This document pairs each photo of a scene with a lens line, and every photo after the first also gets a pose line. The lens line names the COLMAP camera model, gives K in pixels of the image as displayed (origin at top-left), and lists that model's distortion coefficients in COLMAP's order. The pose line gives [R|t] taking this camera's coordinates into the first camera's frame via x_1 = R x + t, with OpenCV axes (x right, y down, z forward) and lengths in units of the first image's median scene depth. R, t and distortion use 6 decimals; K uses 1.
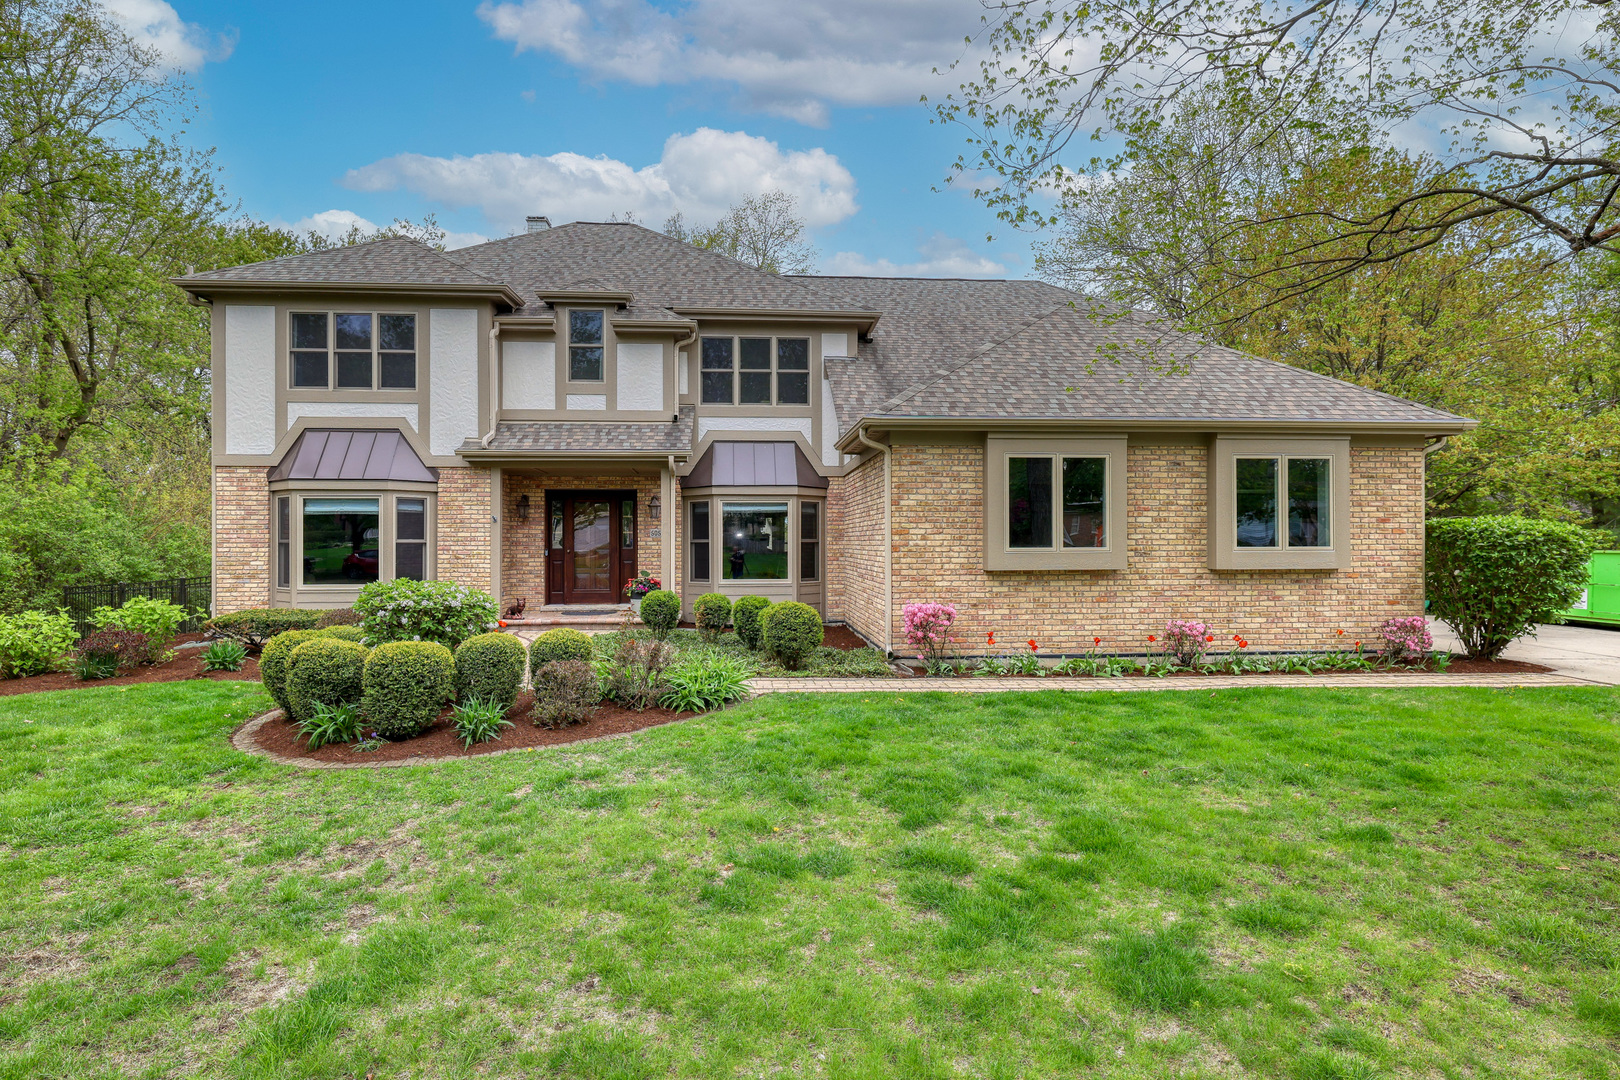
lens RADIAL K [[868.4, 0, 810.0], [0, 868.4, 540.0], [0, 0, 1]] dist [-0.001105, 0.000133]
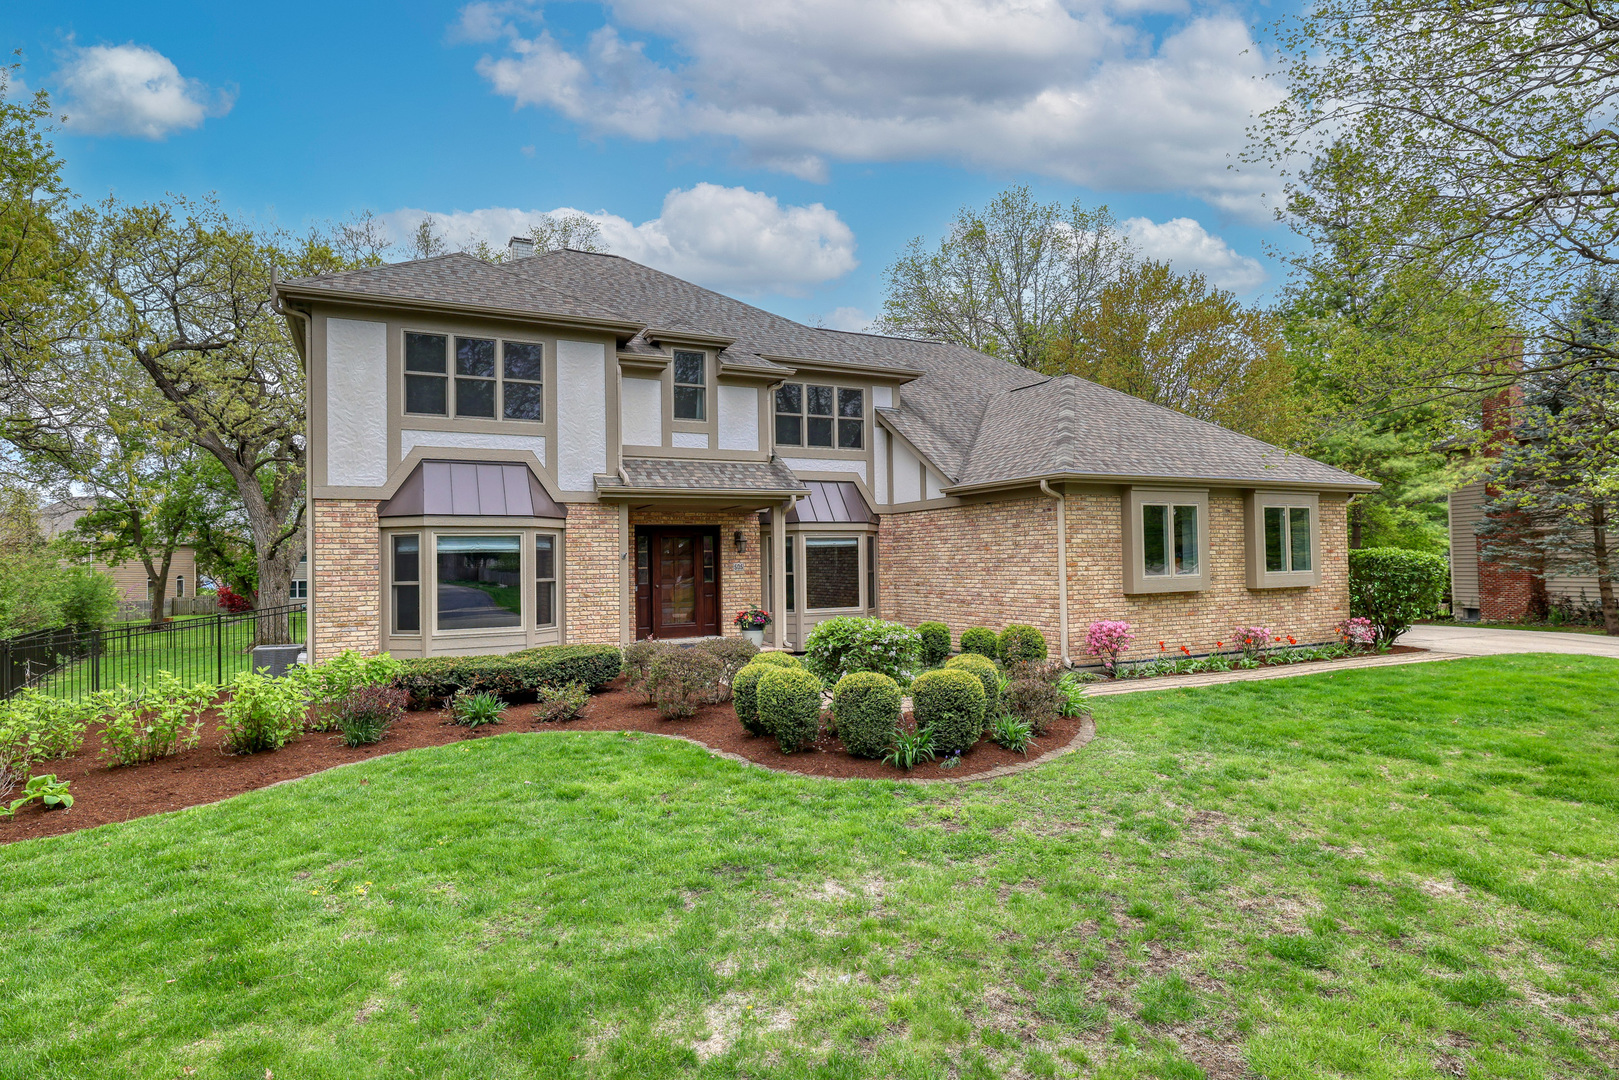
lens RADIAL K [[867.9, 0, 809.5], [0, 867.9, 540.0], [0, 0, 1]] dist [-0.001105, 0.000133]
pose [[0.924378, -0.003699, 0.381461, -0.552688], [0.014475, 0.999573, -0.025385, -0.014172], [-0.381204, 0.028987, 0.924036, 0.003051]]
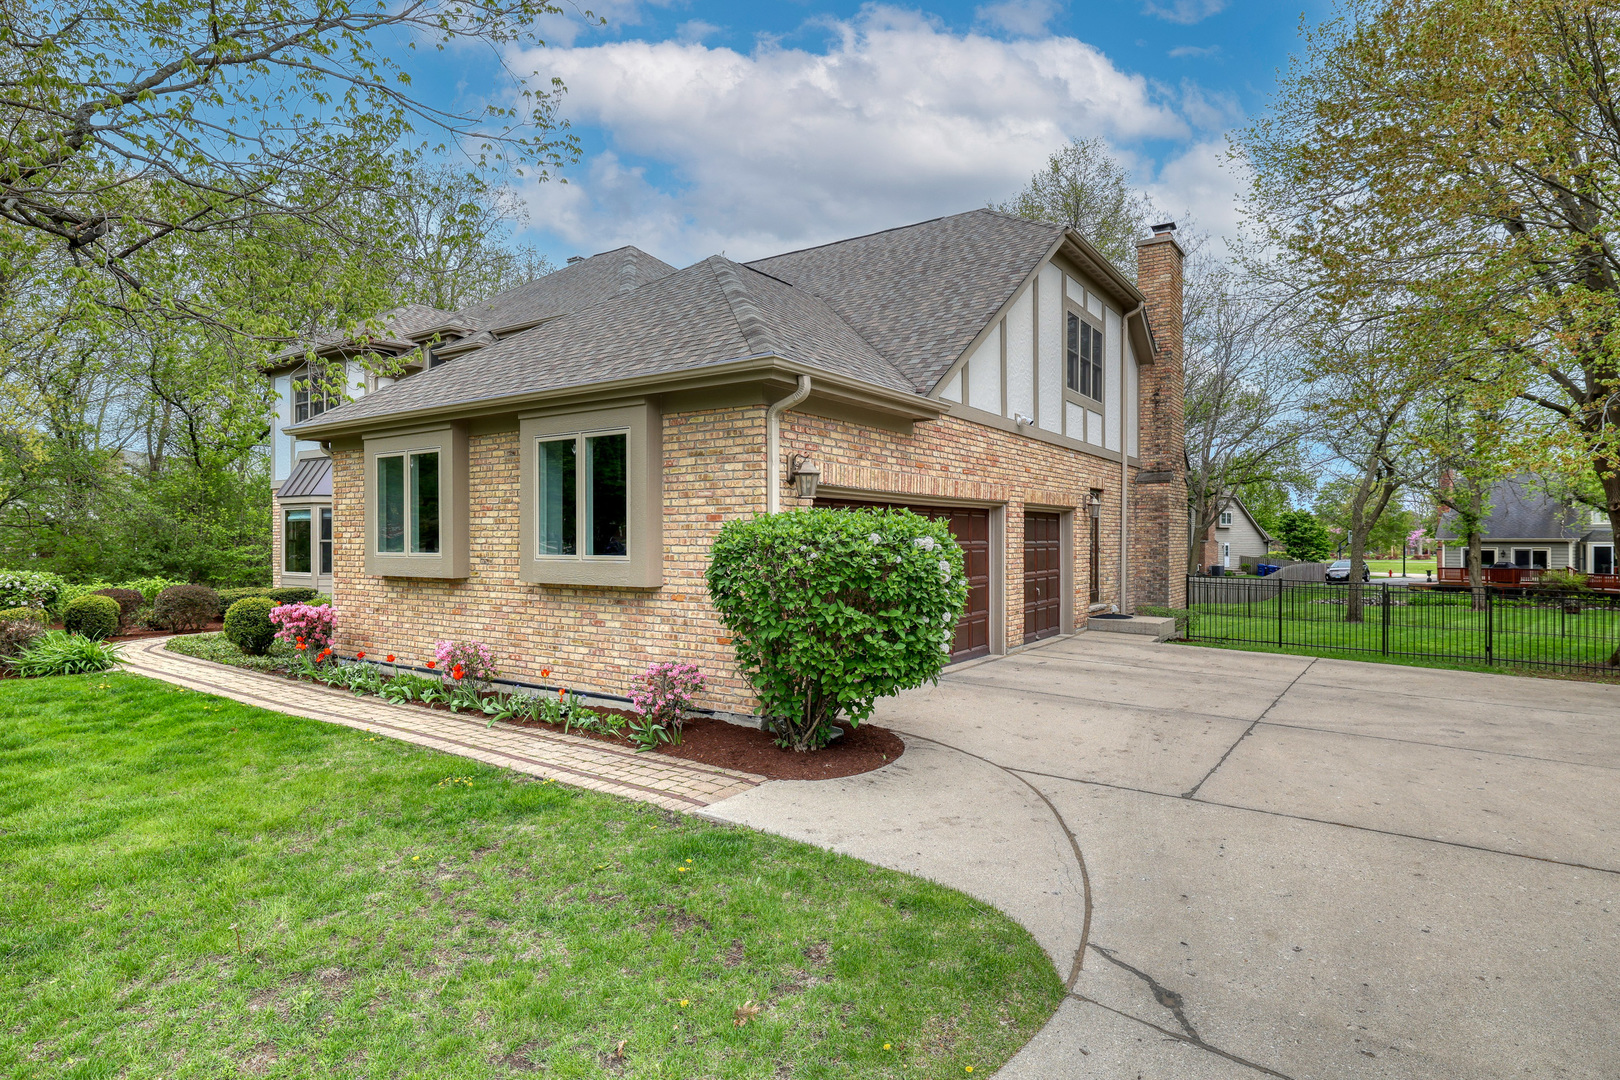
lens RADIAL K [[868.4, 0, 810.0], [0, 868.4, 540.0], [0, 0, 1]] dist [-0.001105, 0.000133]
pose [[0.779258, 0.003488, -0.626693, 0.926764], [0.000225, 0.999983, 0.005846, -0.007603], [0.626703, -0.004697, 0.779244, 0.425552]]
